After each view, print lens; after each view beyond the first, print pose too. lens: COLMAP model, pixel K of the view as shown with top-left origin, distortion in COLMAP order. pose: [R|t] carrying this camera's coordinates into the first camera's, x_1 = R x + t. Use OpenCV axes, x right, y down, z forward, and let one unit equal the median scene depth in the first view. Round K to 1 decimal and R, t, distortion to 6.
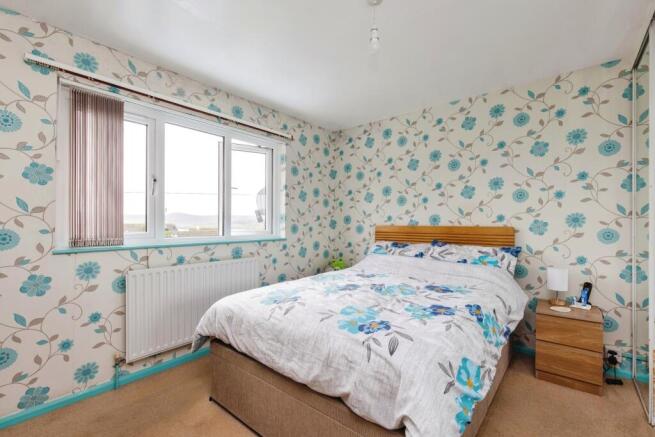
lens RADIAL K [[295.0, 0, 334.3], [0, 295.0, 224.0], [0, 0, 1]] dist [0.014388, -0.001100]
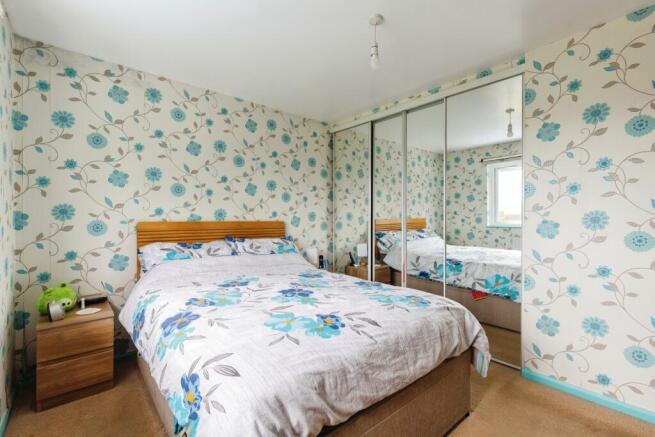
lens RADIAL K [[295.0, 0, 334.7], [0, 295.0, 214.7], [0, 0, 1]] dist [0.014388, -0.001100]
pose [[0.164076, 0.005867, 0.986430, -0.548474], [-0.006232, 0.999969, -0.004911, -0.012529], [-0.986428, -0.005342, 0.164107, 0.512495]]
